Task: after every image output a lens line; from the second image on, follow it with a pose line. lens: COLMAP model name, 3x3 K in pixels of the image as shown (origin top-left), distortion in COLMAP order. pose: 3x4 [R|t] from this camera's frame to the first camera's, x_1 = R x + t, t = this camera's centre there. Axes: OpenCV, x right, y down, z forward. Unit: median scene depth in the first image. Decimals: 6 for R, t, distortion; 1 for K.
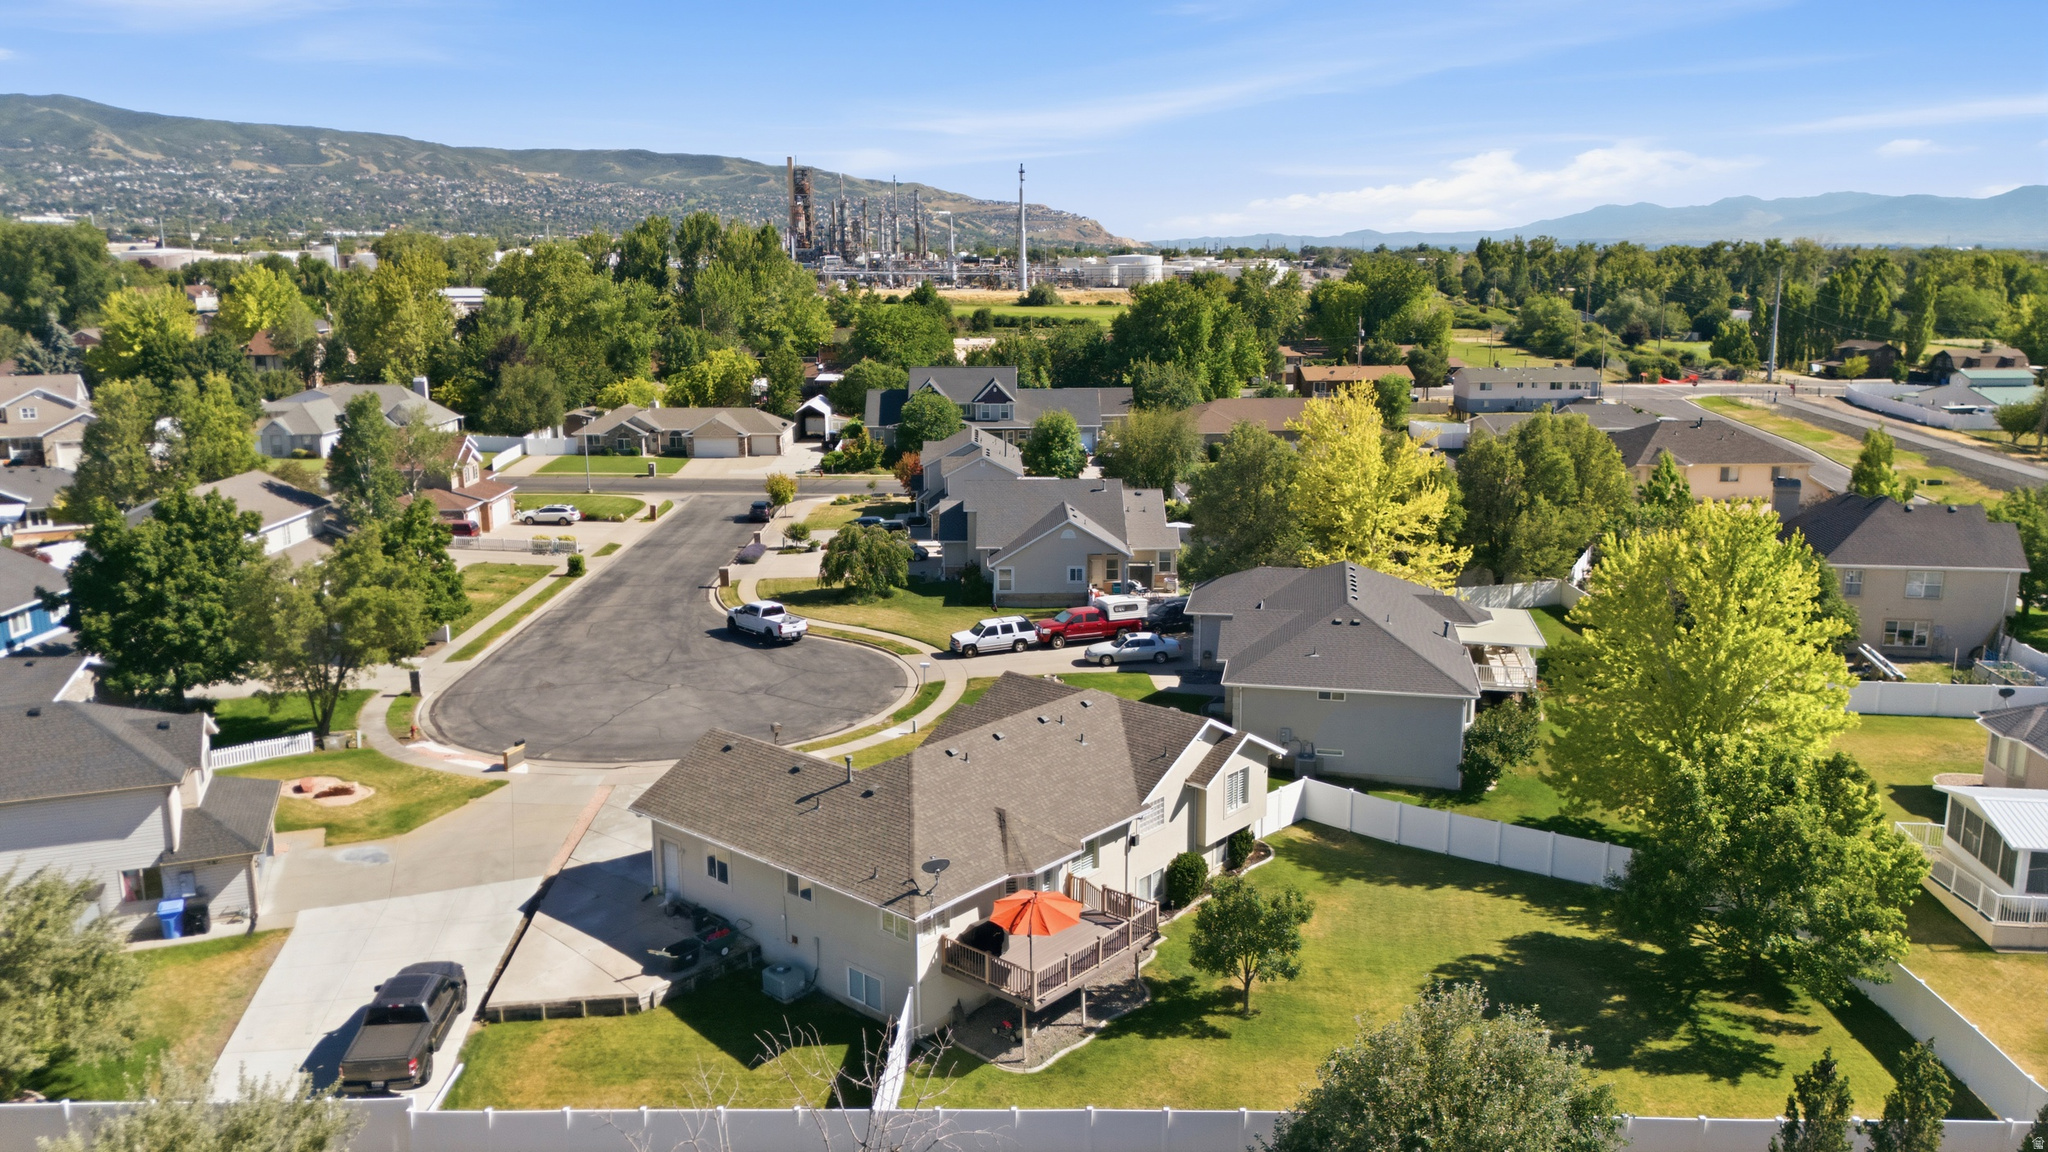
lens RADIAL K [[1508.0, 0, 1024.0], [0, 1508.0, 576.0], [0, 0, 1]] dist [0.076953, -0.089935]
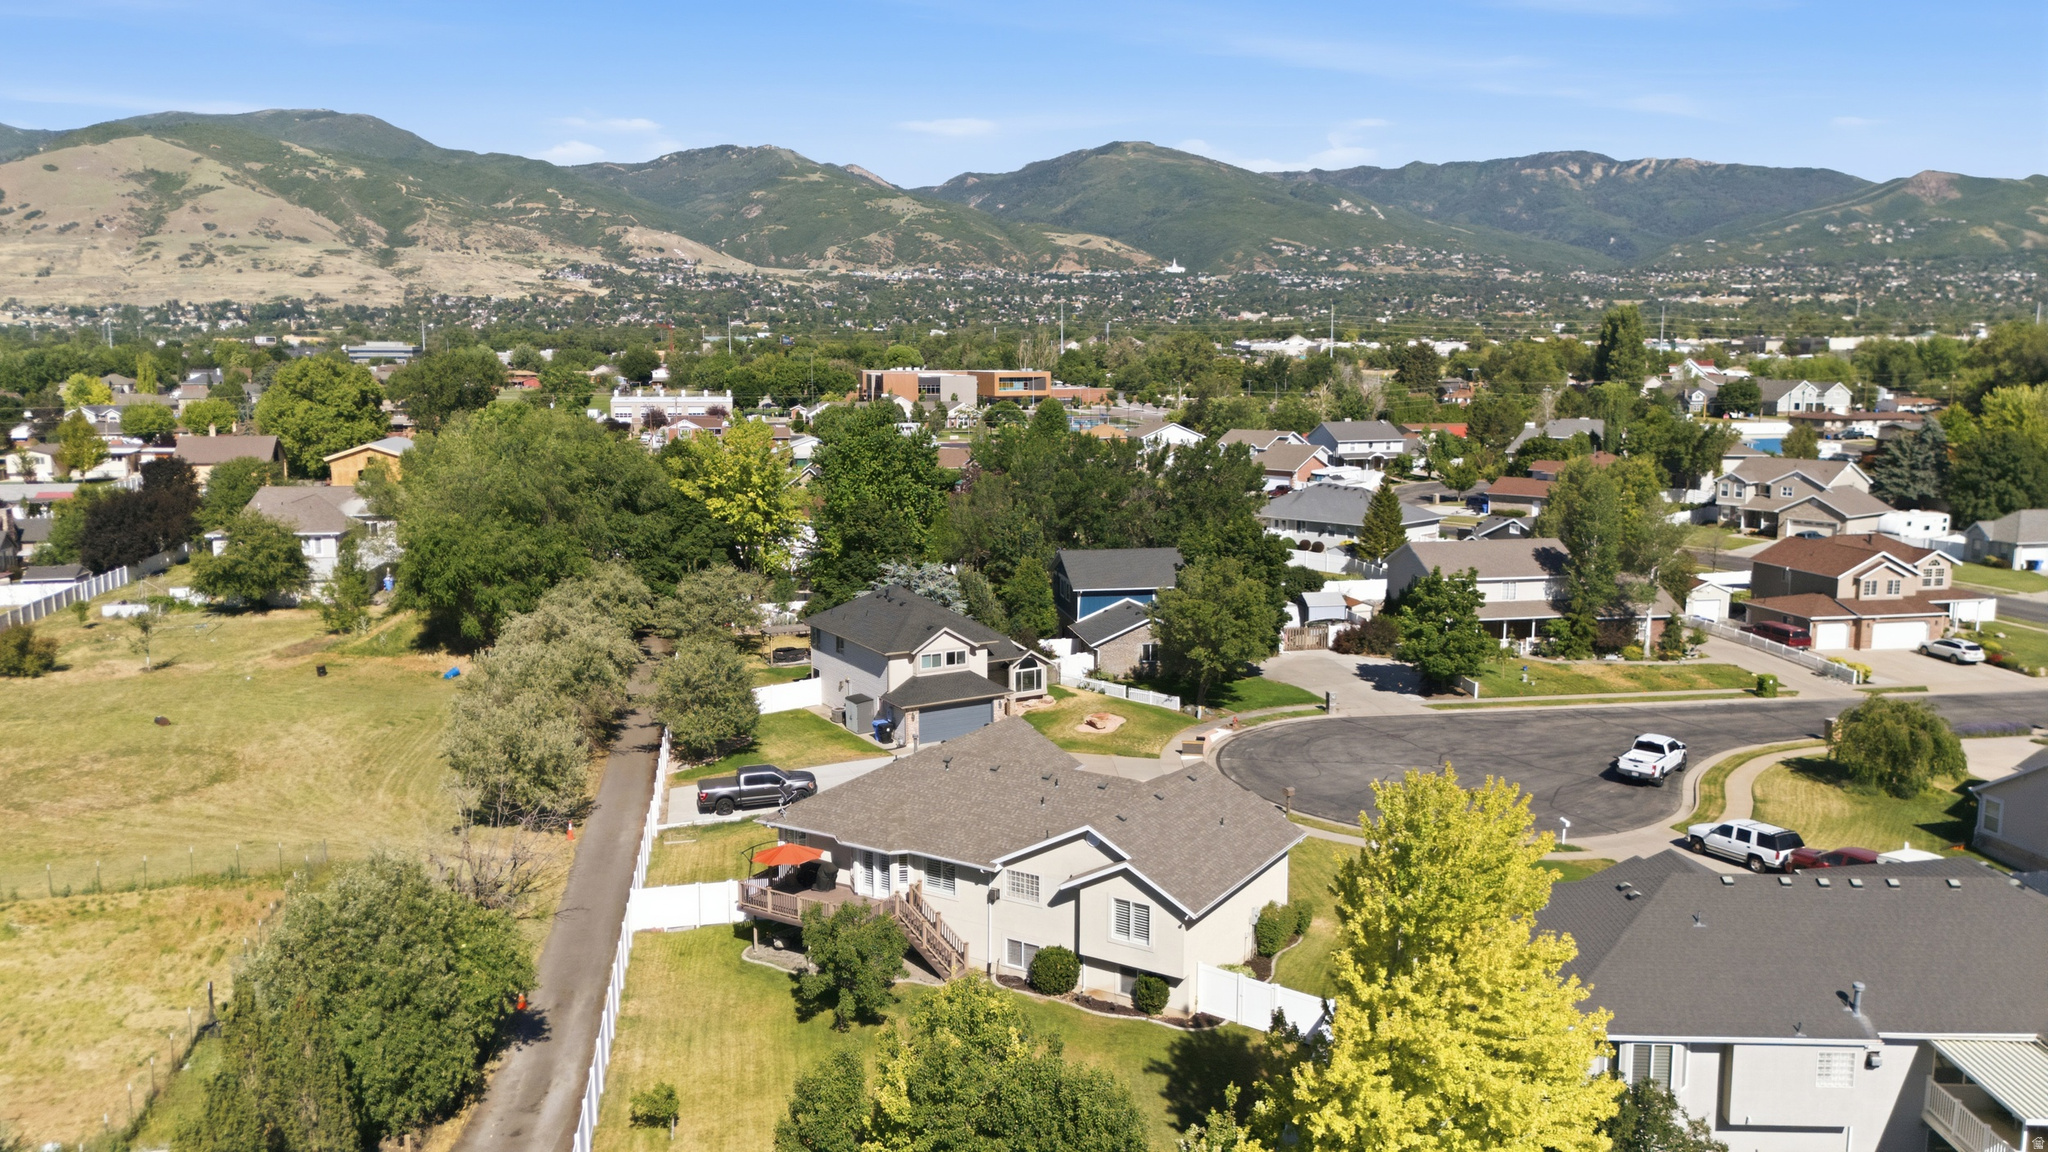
lens RADIAL K [[1503.7, 0, 1029.9], [0, 1503.7, 574.9], [0, 0, 1]] dist [0.082936, -0.082299]
pose [[0.145306, 0.145127, -0.978685, 0.677096], [-0.203979, 0.972327, 0.113899, -0.108184], [0.968132, 0.183081, 0.170888, 0.491213]]
